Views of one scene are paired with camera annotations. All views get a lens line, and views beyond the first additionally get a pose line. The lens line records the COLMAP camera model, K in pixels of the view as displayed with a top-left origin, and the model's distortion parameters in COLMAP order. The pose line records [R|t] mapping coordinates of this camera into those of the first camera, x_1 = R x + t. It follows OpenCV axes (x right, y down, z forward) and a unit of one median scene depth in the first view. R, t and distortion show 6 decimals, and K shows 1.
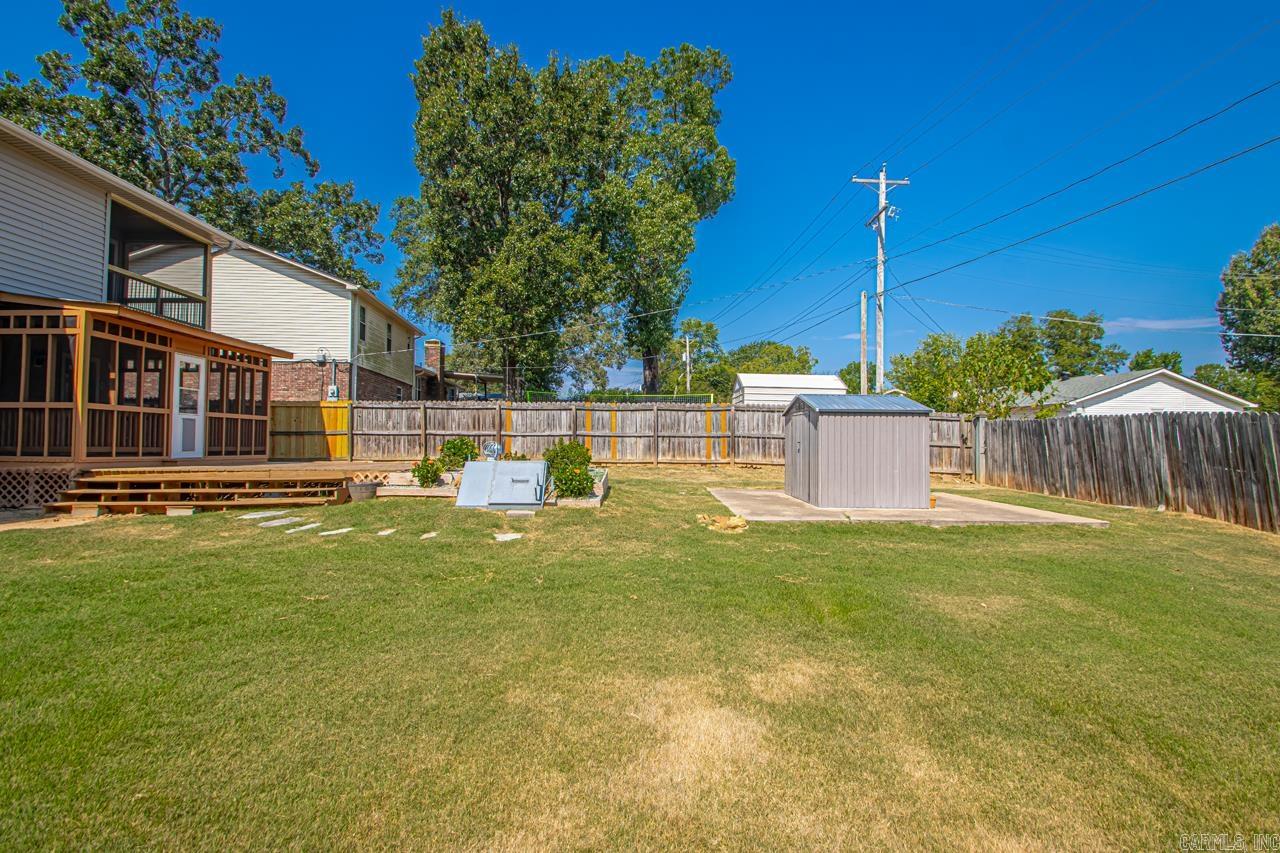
lens RADIAL K [[607.6, 0, 644.2], [0, 607.6, 423.0], [0, 0, 1]] dist [0.011162, -0.016979]
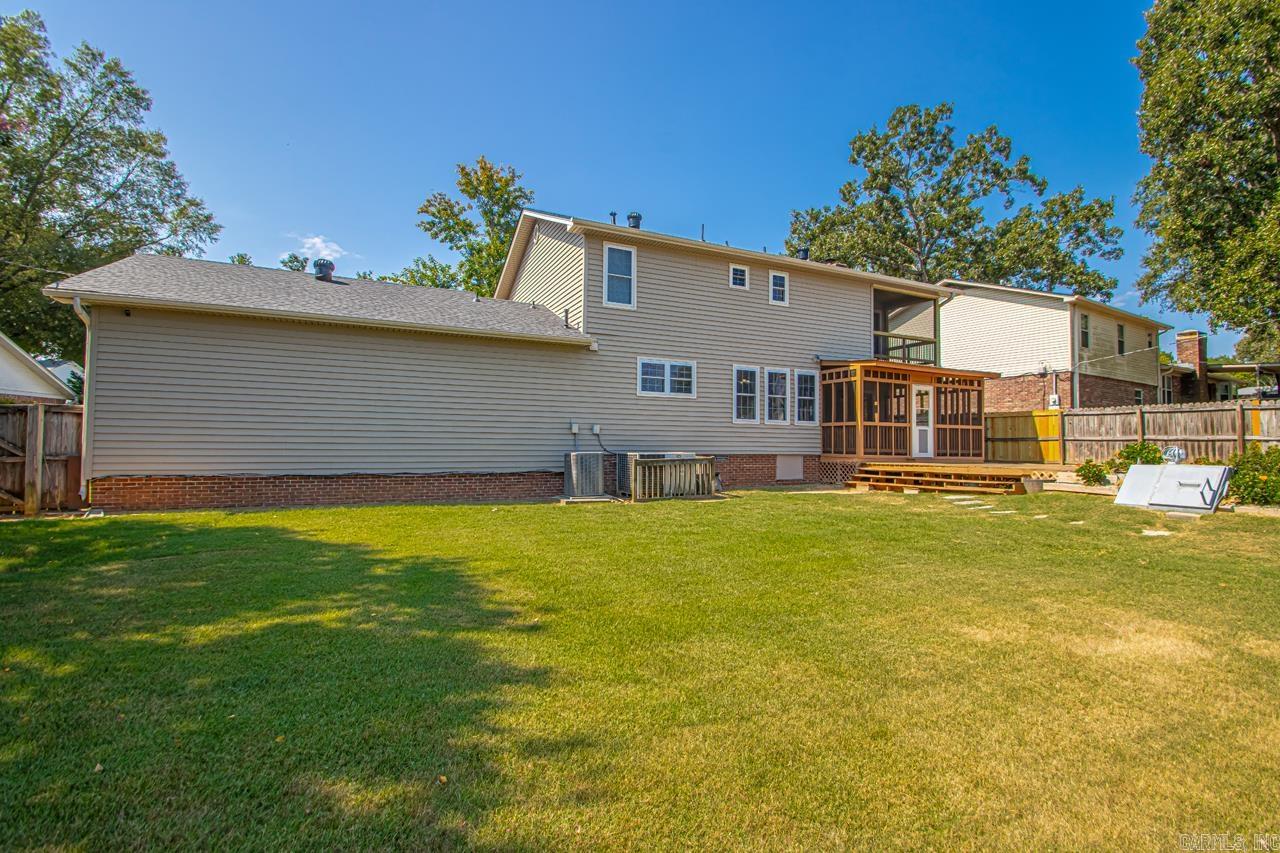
lens RADIAL K [[607.6, 0, 644.2], [0, 607.6, 423.0], [0, 0, 1]] dist [0.011162, -0.016979]
pose [[0.431057, -0.031477, -0.901776, 0.173376], [0.020832, 0.999472, -0.024929, -0.000390], [0.902084, -0.008040, 0.431485, -0.136022]]
